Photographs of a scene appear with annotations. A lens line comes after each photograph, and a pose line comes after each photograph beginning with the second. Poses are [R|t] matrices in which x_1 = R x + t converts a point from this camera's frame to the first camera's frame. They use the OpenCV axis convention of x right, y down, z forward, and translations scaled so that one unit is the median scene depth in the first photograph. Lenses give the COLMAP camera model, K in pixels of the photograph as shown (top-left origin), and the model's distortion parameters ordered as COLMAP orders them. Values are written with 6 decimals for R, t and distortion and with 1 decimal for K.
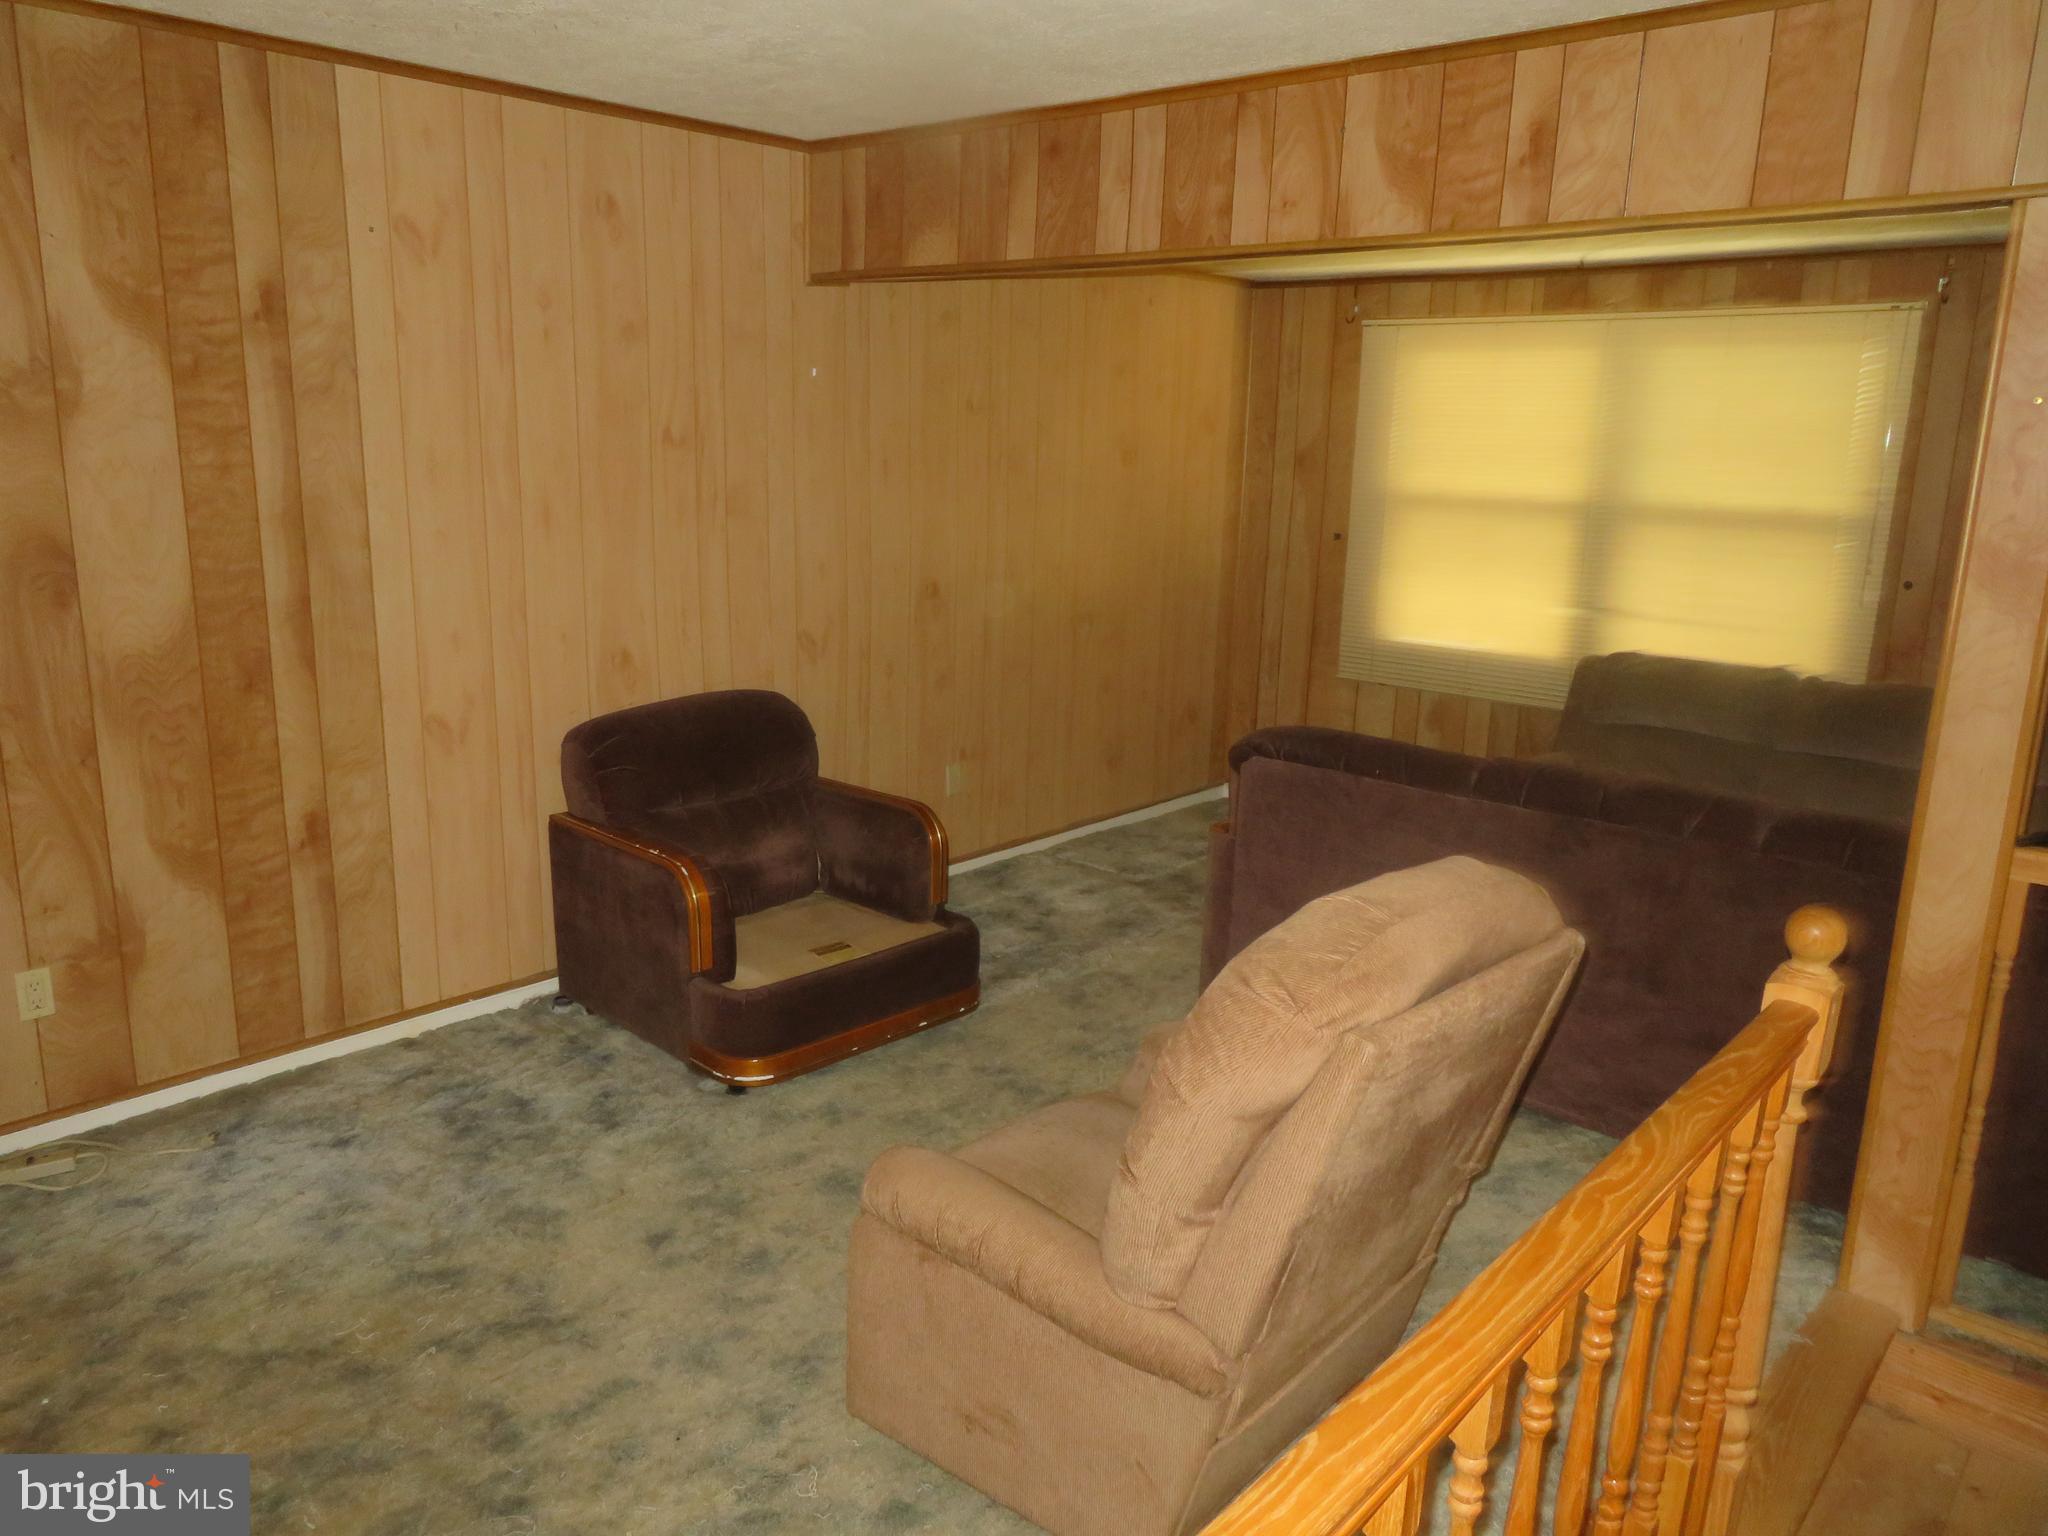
lens RADIAL K [[1465.0, 0, 1019.6], [0, 1465.0, 770.5], [0, 0, 1]] dist [-0.009432, 0.004039]
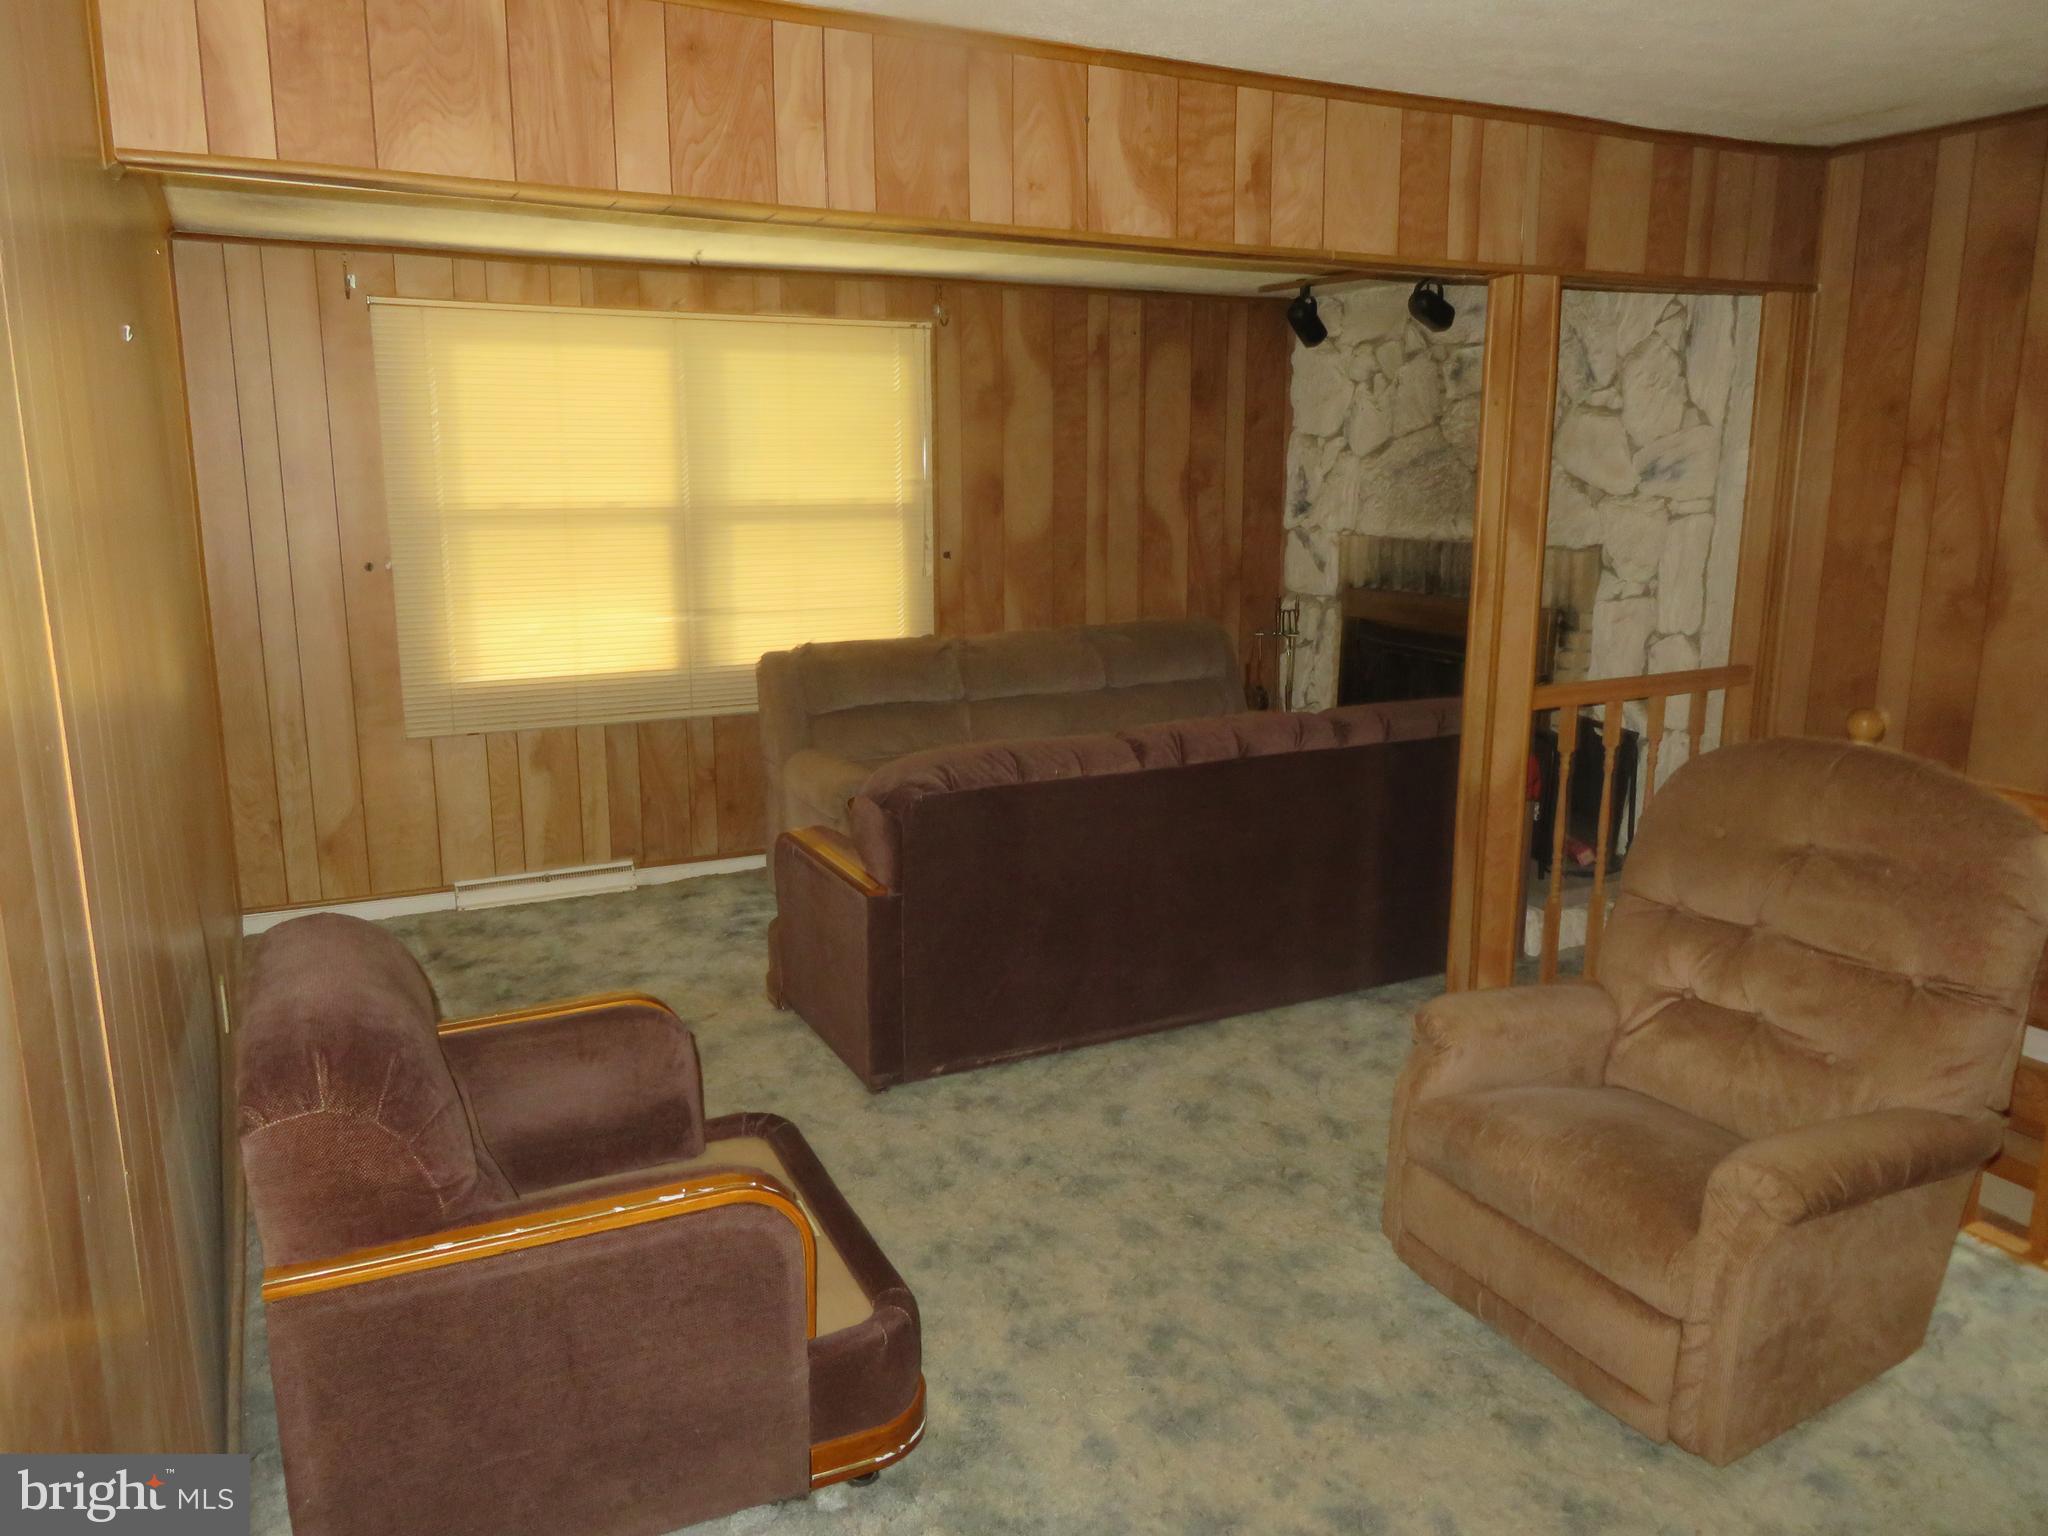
lens RADIAL K [[1465.0, 0, 1030.5], [0, 1465.0, 761.1], [0, 0, 1]] dist [-0.009432, 0.004039]
pose [[0.368373, -0.209661, 0.905728, -0.693063], [0.217665, 0.966610, 0.135227, -0.152165], [-0.903838, 0.147332, 0.401709, 0.646145]]
